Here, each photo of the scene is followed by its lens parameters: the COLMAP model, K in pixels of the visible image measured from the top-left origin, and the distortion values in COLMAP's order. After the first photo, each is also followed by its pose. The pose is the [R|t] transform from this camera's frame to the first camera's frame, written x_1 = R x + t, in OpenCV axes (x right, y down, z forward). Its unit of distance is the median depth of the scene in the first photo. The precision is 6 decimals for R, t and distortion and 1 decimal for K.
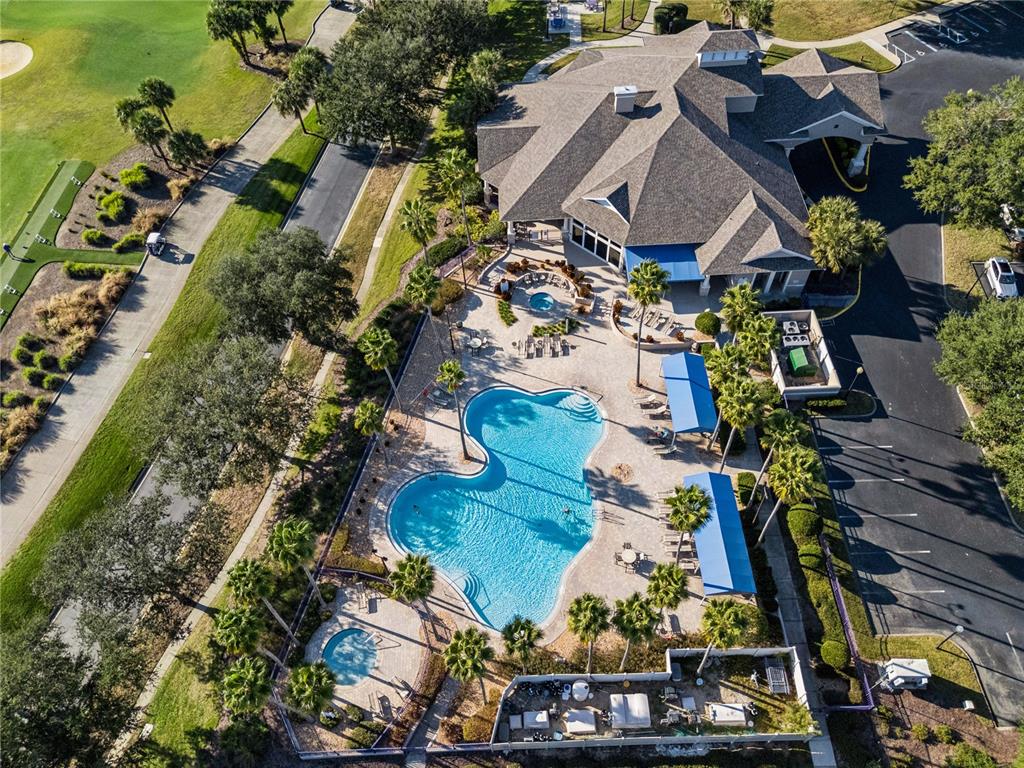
lens RADIAL K [[703.7, 0, 512.0], [0, 703.7, 384.0], [0, 0, 1]] dist [0.048557, -0.033832]
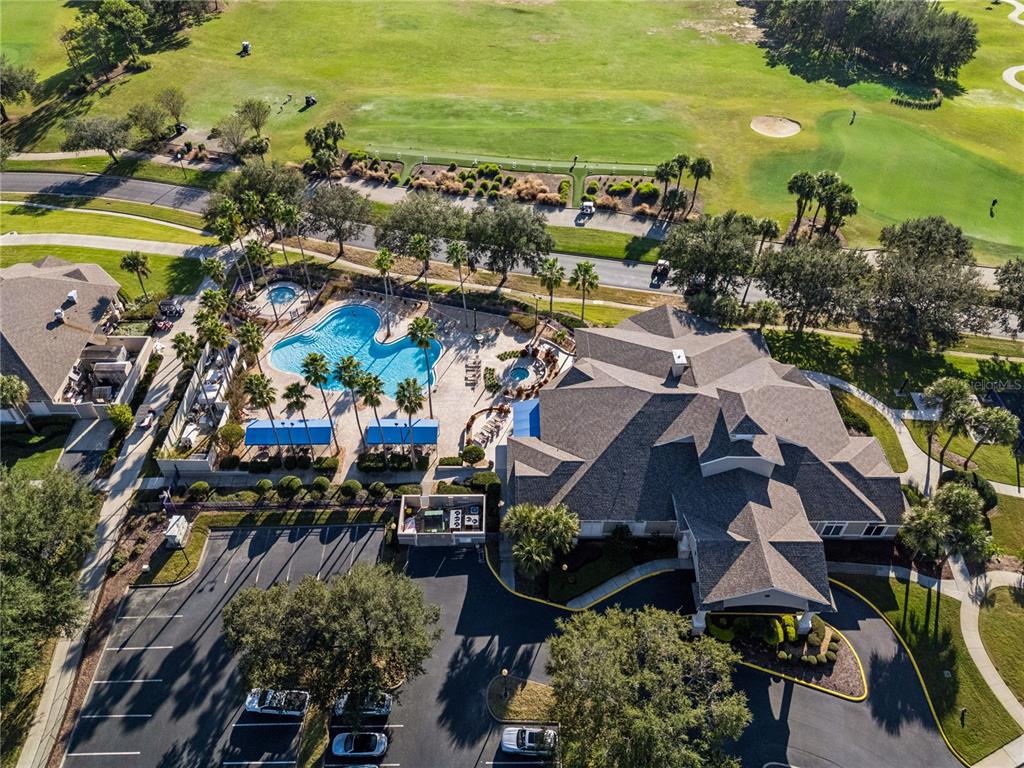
lens RADIAL K [[703.7, 0, 512.0], [0, 703.7, 384.0], [0, 0, 1]] dist [0.048557, -0.033832]
pose [[-0.002717, 0.743668, -0.668543, 0.942491], [-0.835232, 0.365941, 0.410456, -0.644686], [0.549890, 0.559504, 0.620142, 0.210768]]
